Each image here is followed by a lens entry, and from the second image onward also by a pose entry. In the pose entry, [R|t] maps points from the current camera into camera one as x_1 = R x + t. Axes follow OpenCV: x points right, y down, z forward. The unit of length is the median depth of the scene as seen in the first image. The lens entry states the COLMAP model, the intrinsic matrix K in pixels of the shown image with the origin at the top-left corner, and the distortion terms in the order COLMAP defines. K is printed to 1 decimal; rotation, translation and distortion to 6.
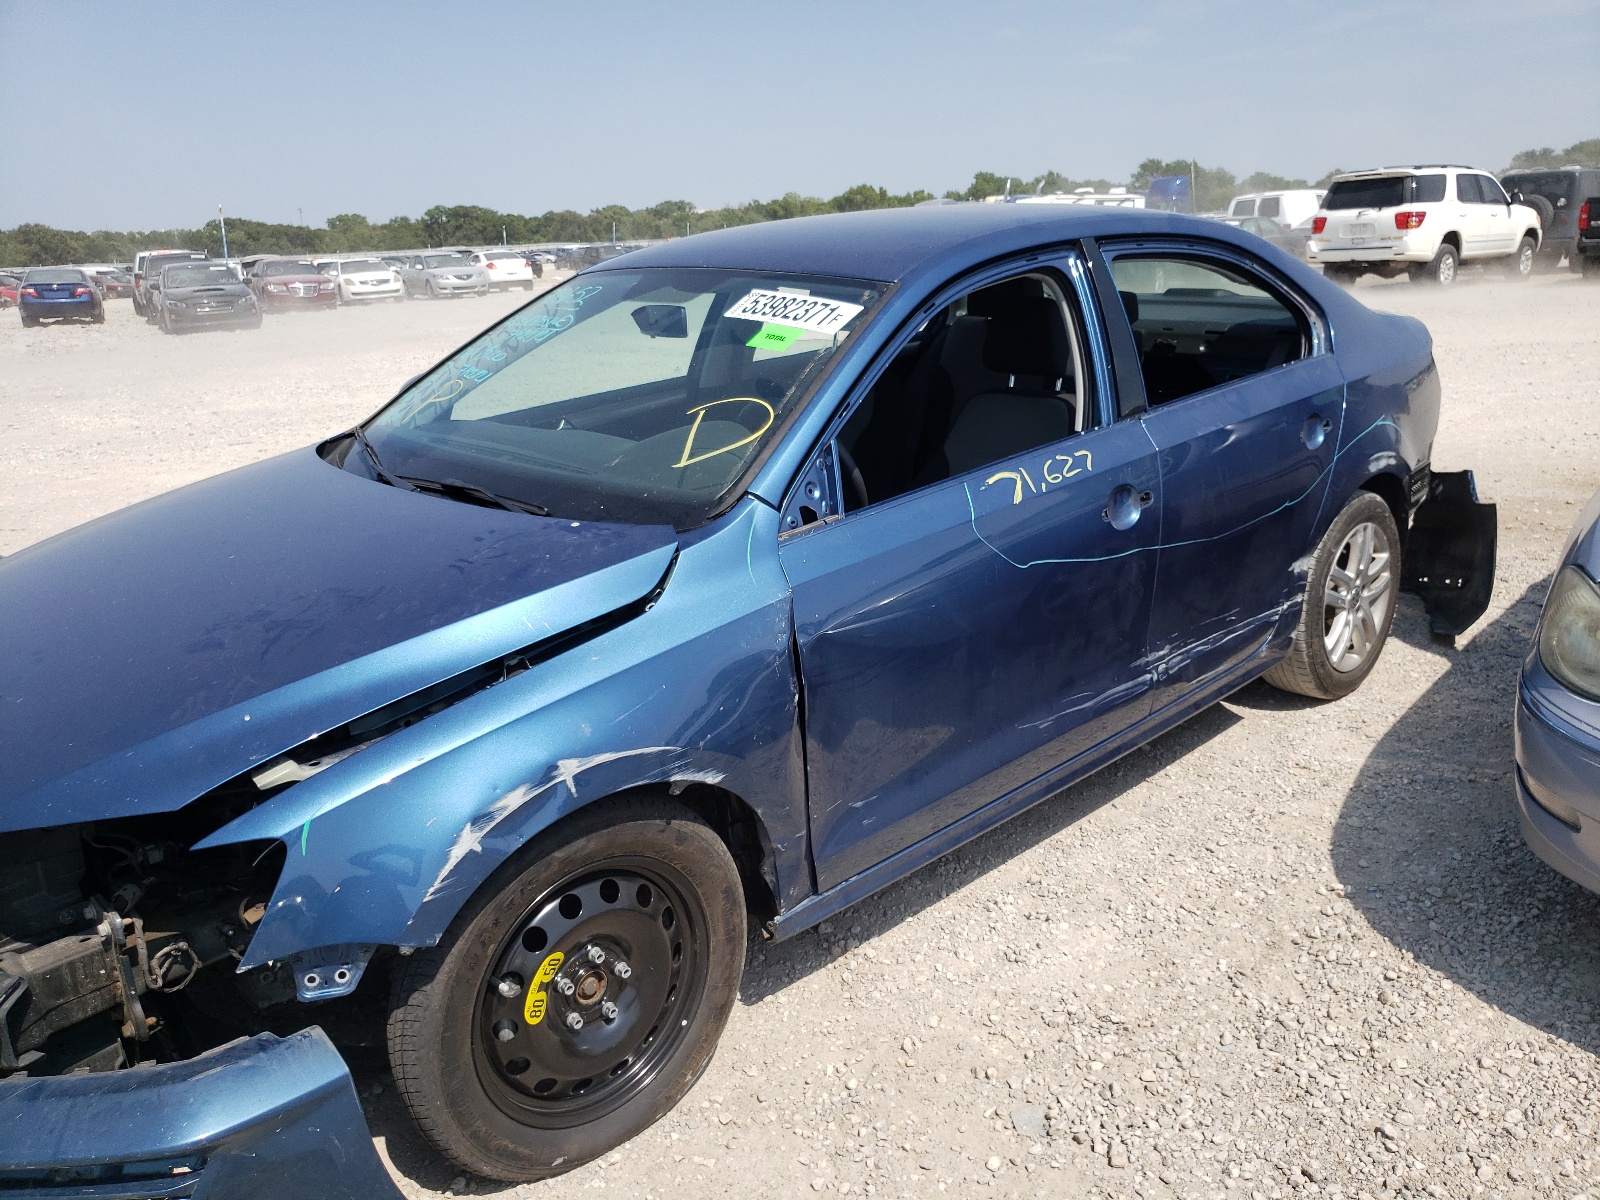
lens RADIAL K [[1226.3, 0, 804.4], [0, 1226.3, 597.5], [0, 0, 1]] dist [0.019042, -0.007629]
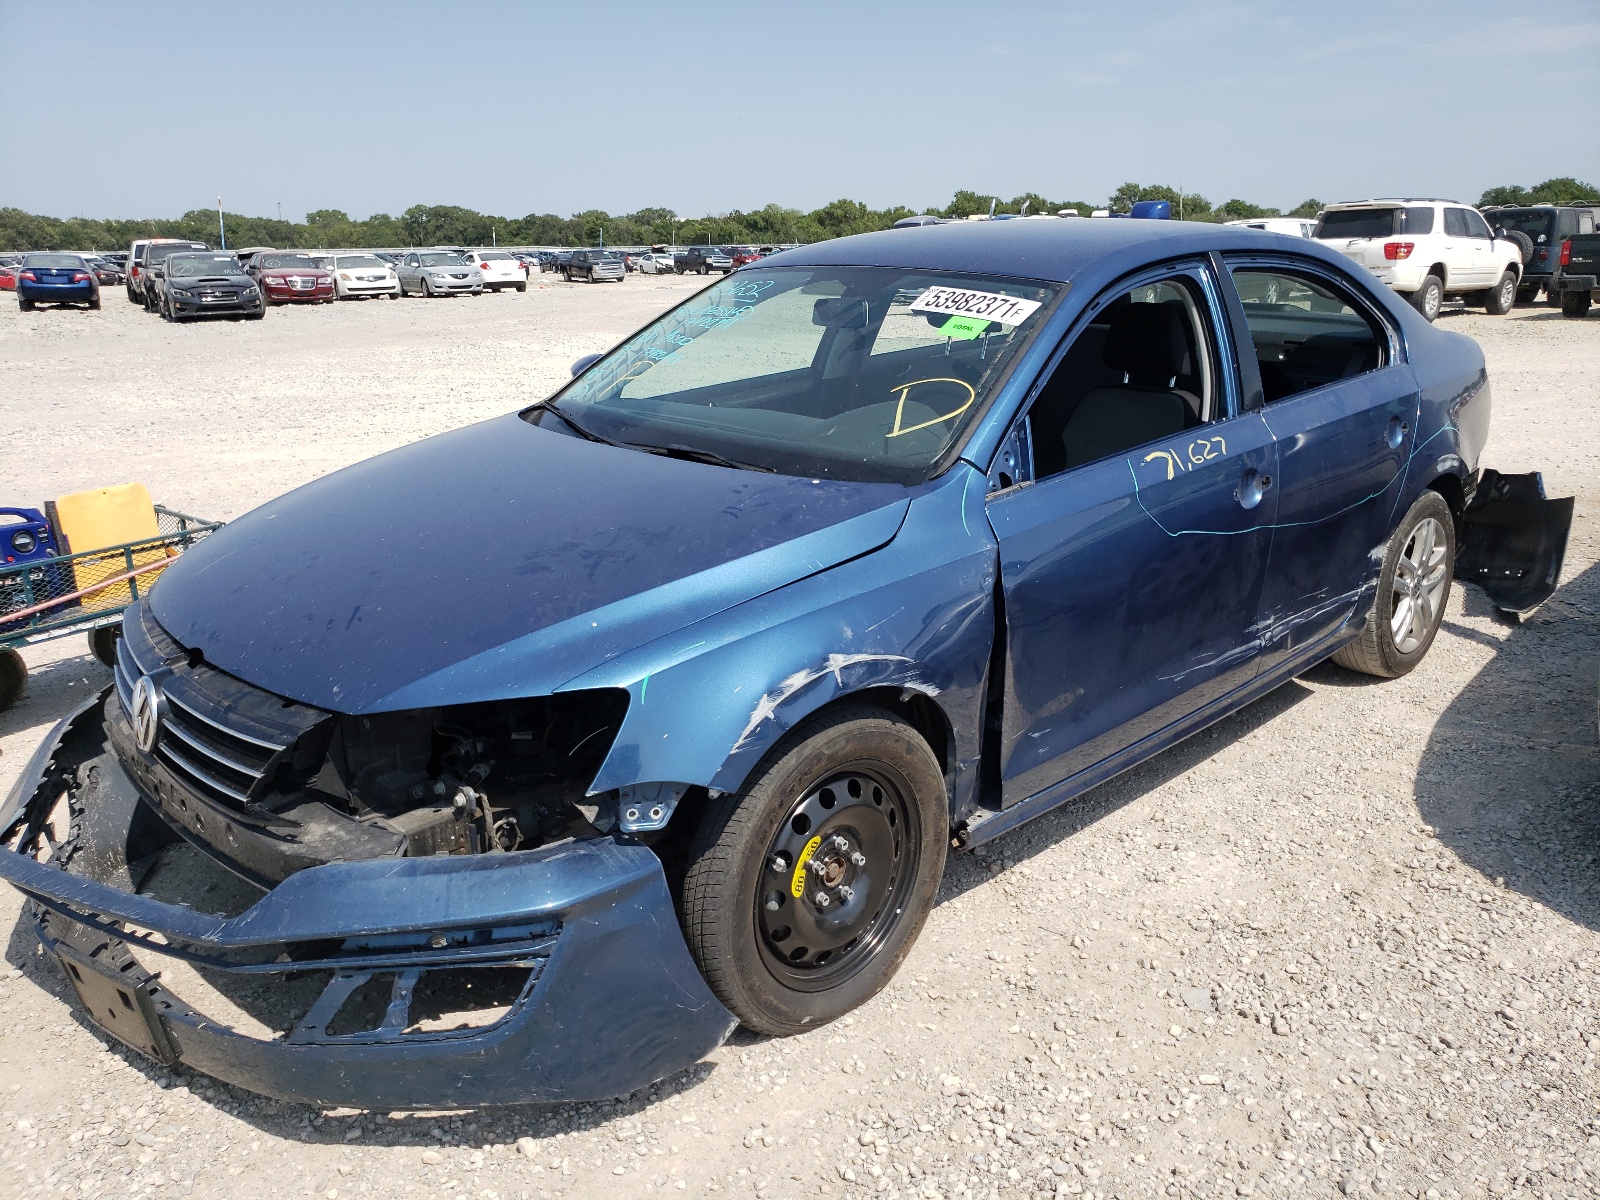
lens RADIAL K [[1216.4, 0, 796.0], [0, 1216.4, 601.6], [0, 0, 1]] dist [0.026997, -0.008860]
pose [[0.999435, 0.028544, 0.017719, -0.179016], [-0.028472, 0.999585, -0.004297, 0.048428], [-0.017834, 0.003791, 0.999834, -0.121889]]
